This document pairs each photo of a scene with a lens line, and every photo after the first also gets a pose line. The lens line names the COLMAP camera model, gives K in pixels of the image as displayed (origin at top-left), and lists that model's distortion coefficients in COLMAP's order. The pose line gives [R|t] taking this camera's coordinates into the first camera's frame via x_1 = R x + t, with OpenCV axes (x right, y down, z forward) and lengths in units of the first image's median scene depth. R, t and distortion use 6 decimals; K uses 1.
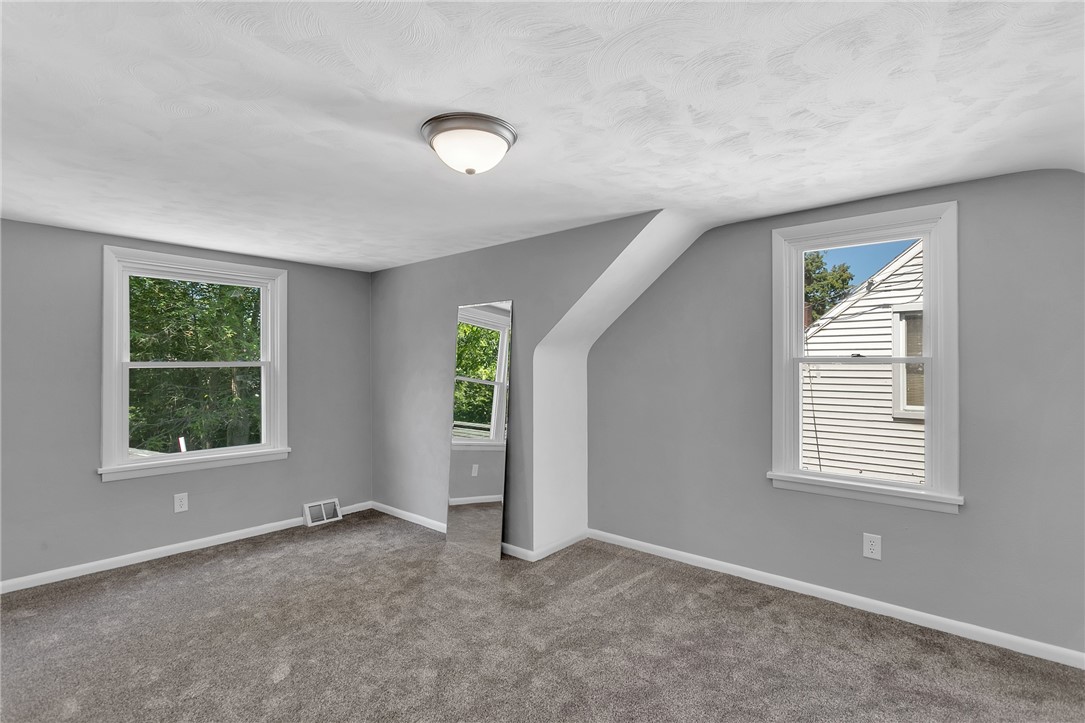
lens RADIAL K [[523.9, 0, 534.5], [0, 523.9, 360.3], [0, 0, 1]] dist [-0.003665, -0.000053]
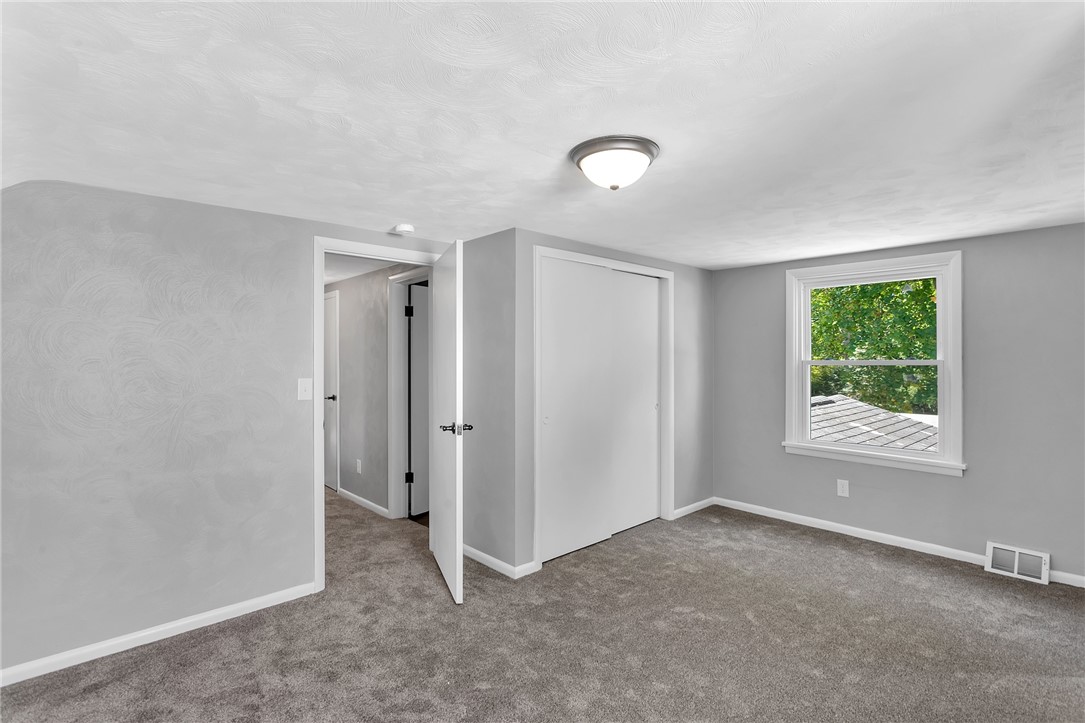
lens RADIAL K [[523.9, 0, 534.5], [0, 523.9, 360.3], [0, 0, 1]] dist [-0.003665, -0.000053]
pose [[-0.140785, 0.000395, -0.990040, 0.465010], [0.008179, 0.999966, -0.000764, -0.001911], [0.990006, -0.008205, -0.140783, 0.471781]]
